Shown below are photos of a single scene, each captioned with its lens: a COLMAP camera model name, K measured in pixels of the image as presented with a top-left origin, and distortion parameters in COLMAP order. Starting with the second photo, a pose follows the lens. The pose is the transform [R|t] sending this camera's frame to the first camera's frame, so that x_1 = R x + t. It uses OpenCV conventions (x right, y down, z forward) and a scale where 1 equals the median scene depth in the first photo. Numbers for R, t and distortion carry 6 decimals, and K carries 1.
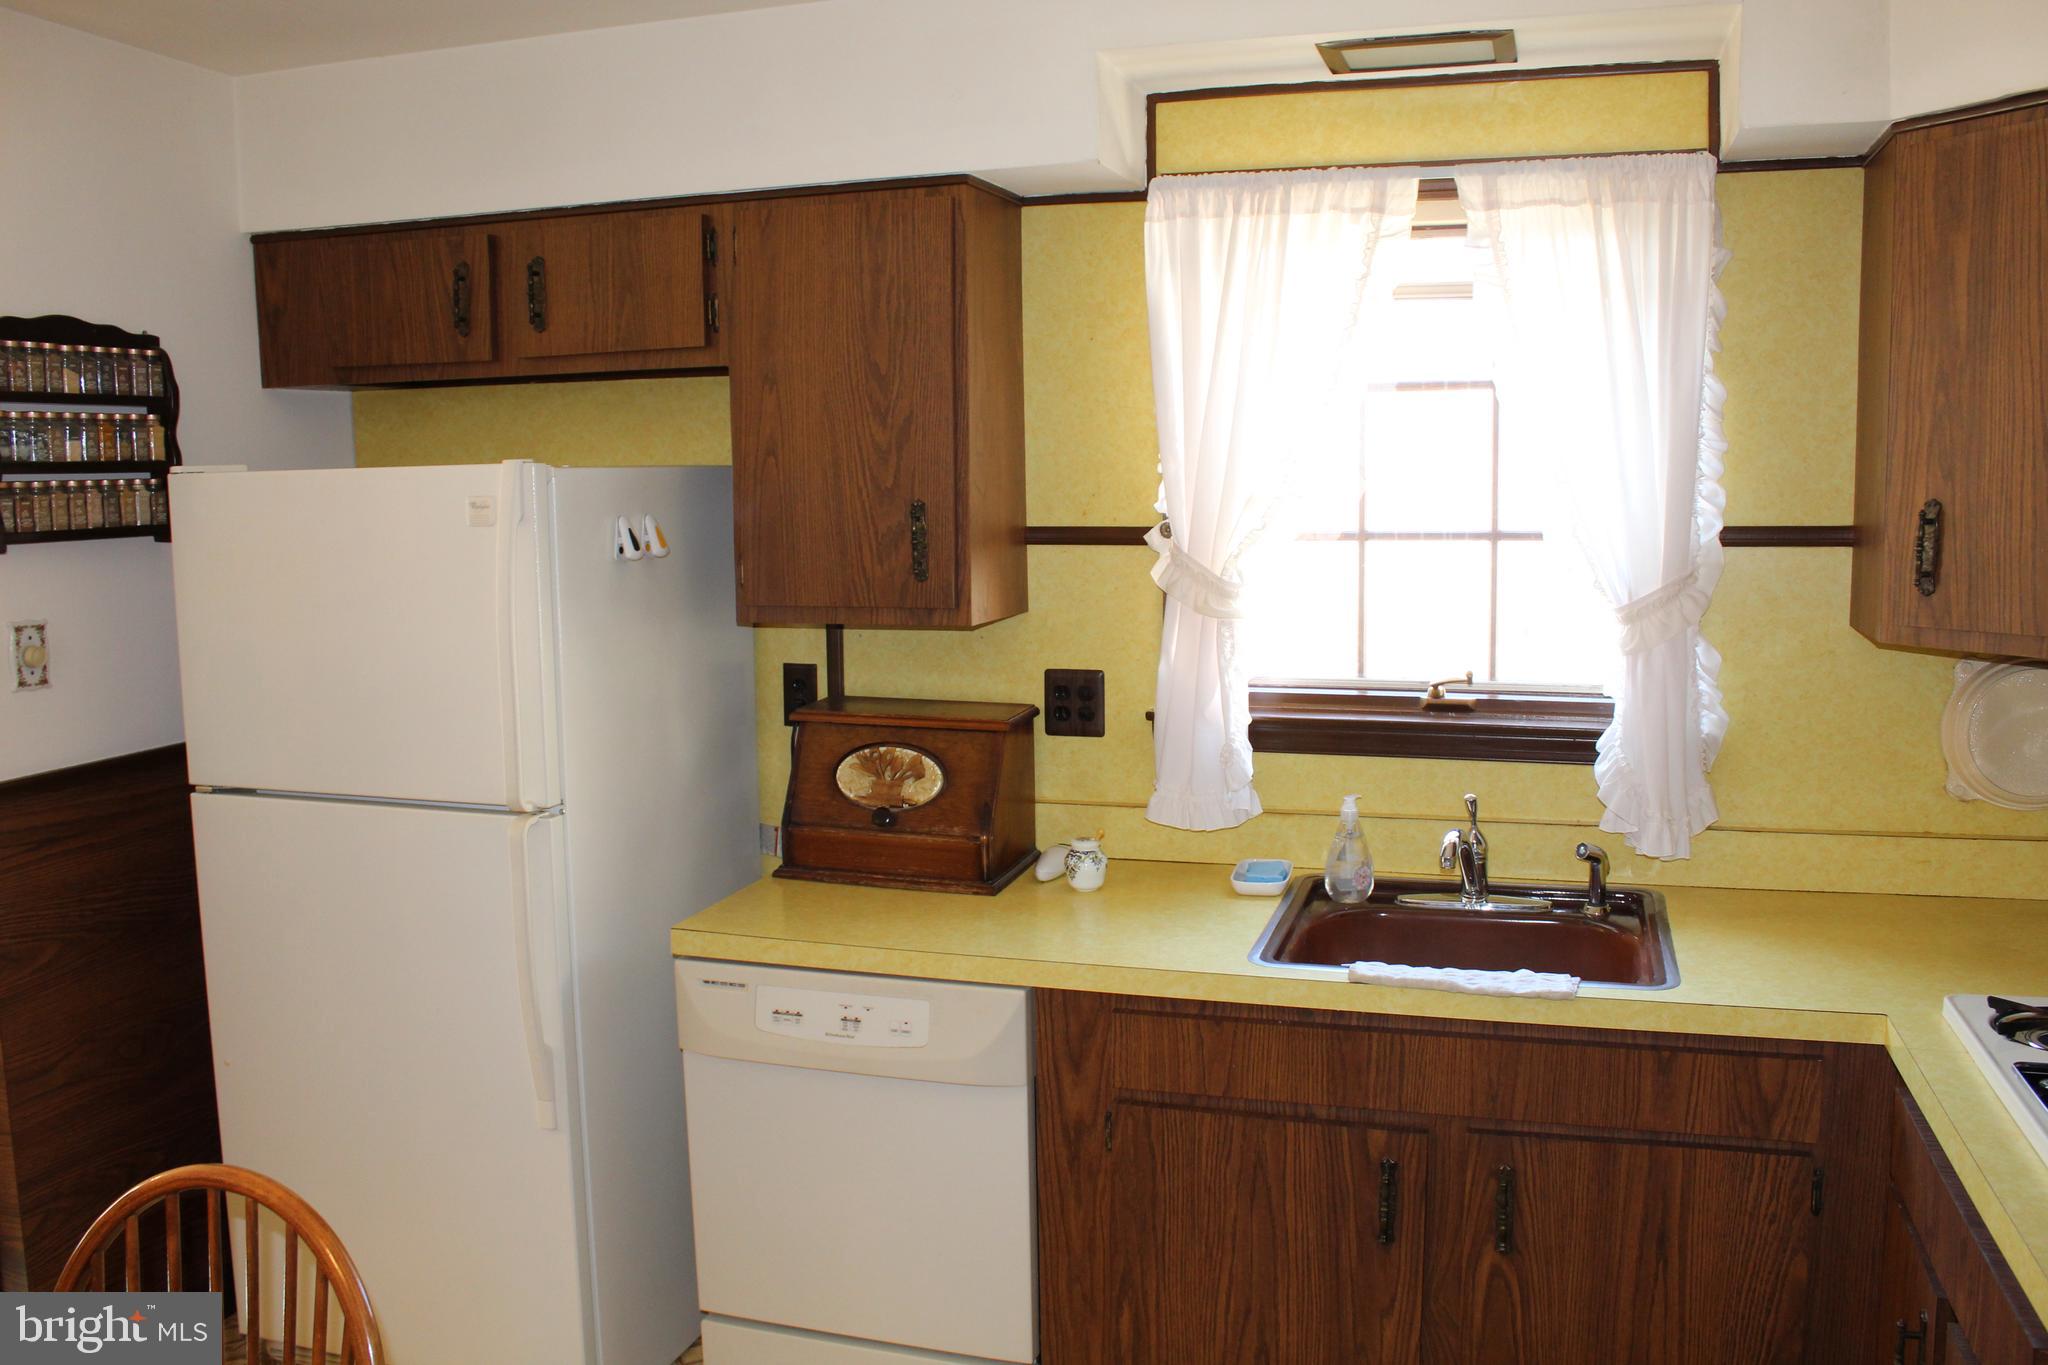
lens RADIAL K [[1681.5, 0, 1024.0], [0, 1681.5, 682.5], [0, 0, 1]] dist [-0.169578, 0.132168]
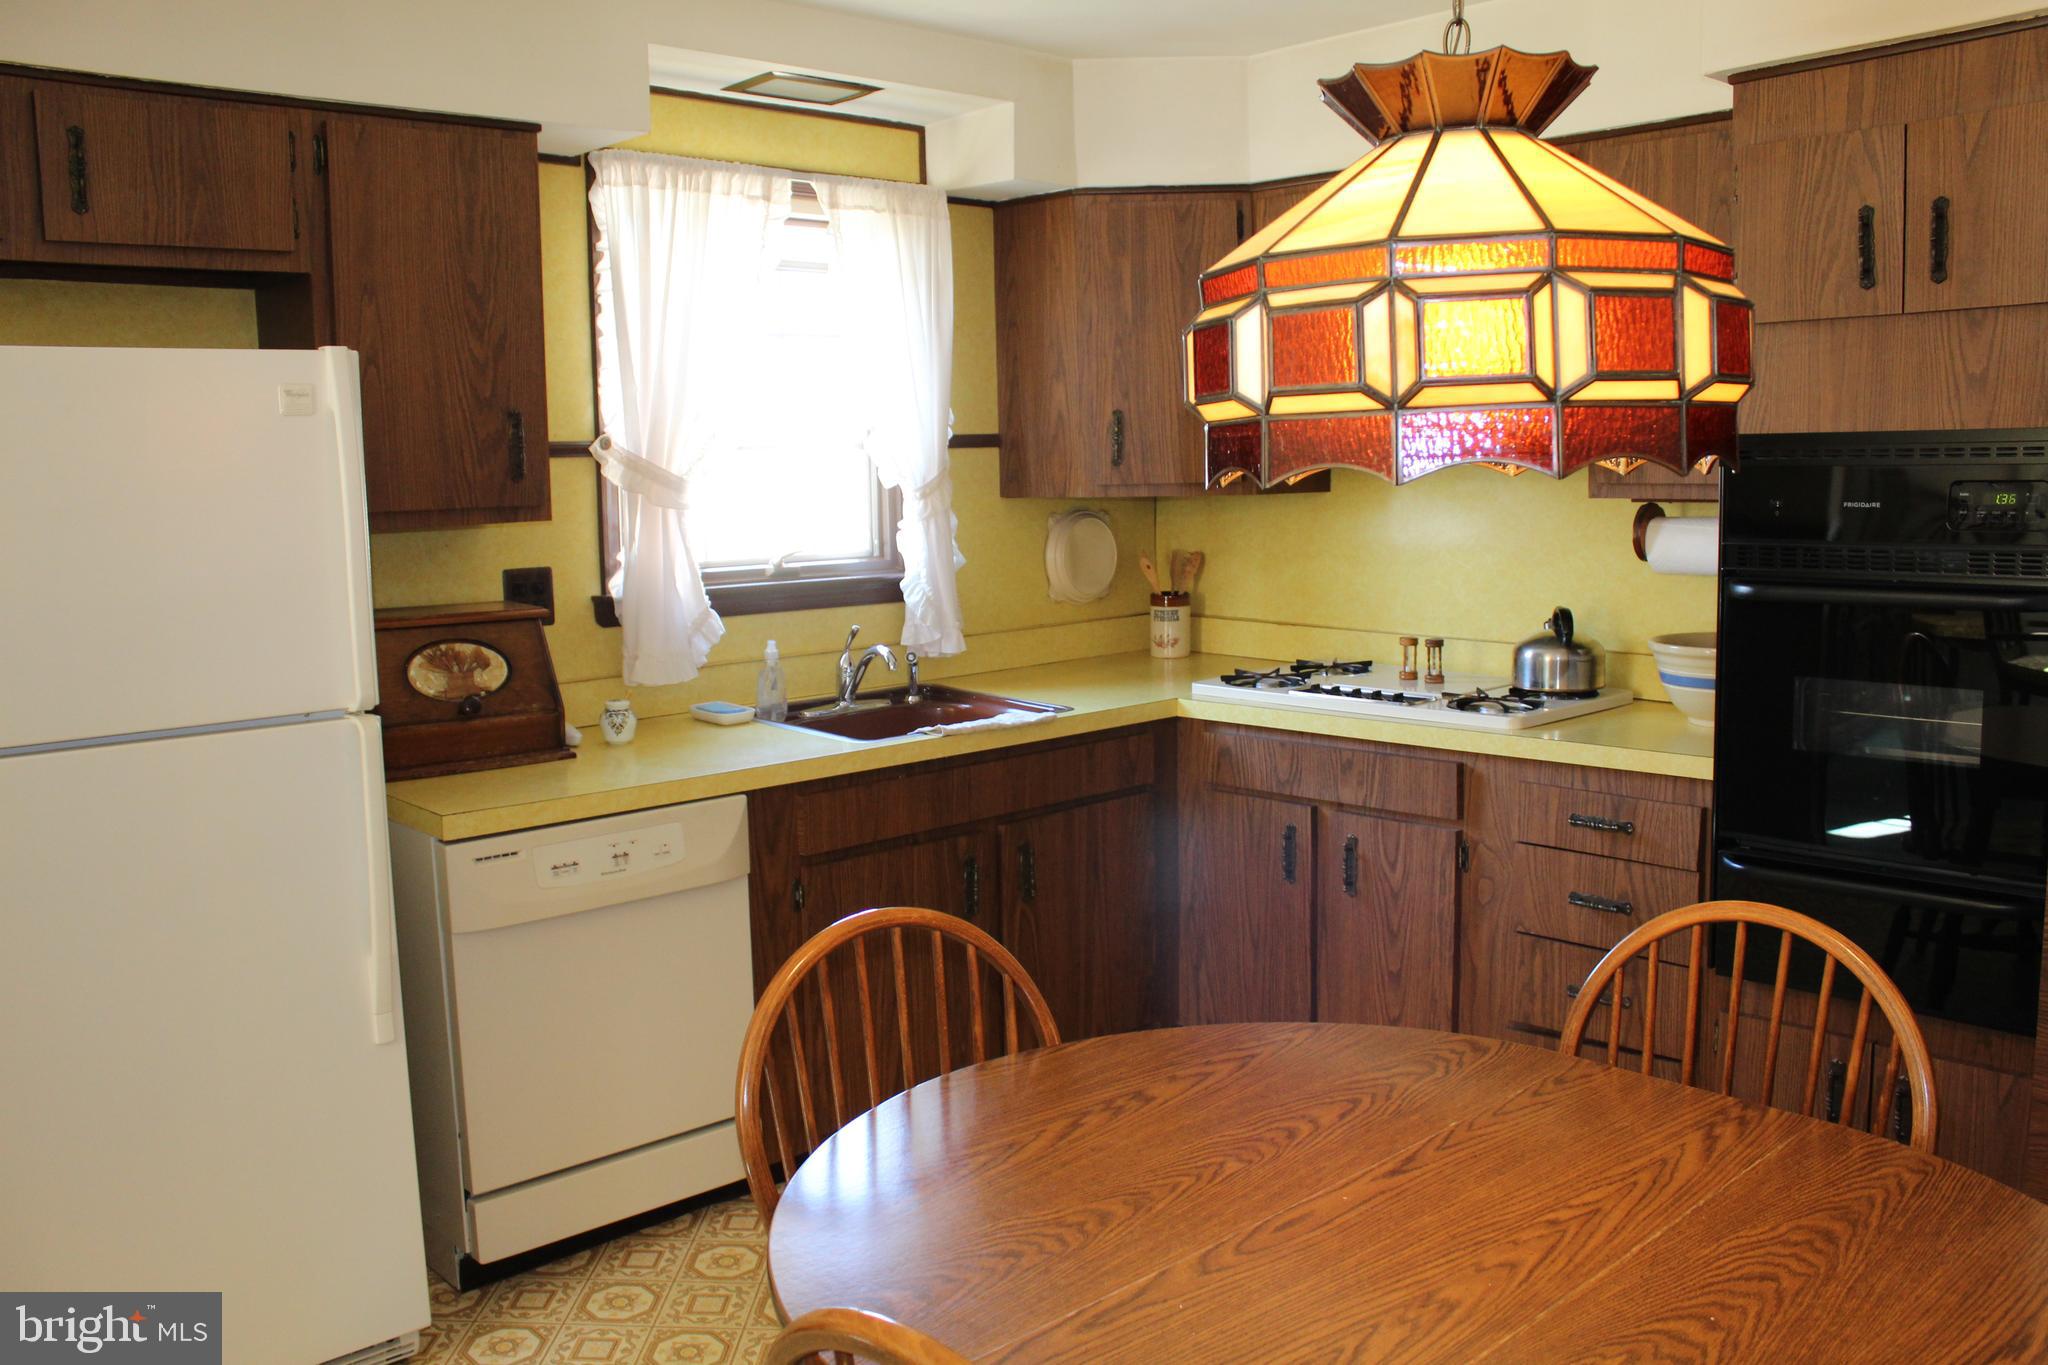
lens RADIAL K [[1681.5, 0, 1024.0], [0, 1681.5, 682.5], [0, 0, 1]] dist [-0.169578, 0.132168]
pose [[0.499651, -0.110026, 0.859211, -0.863221], [0.117821, 0.991315, 0.058427, 0.047841], [-0.858177, 0.072040, 0.508275, 0.164971]]
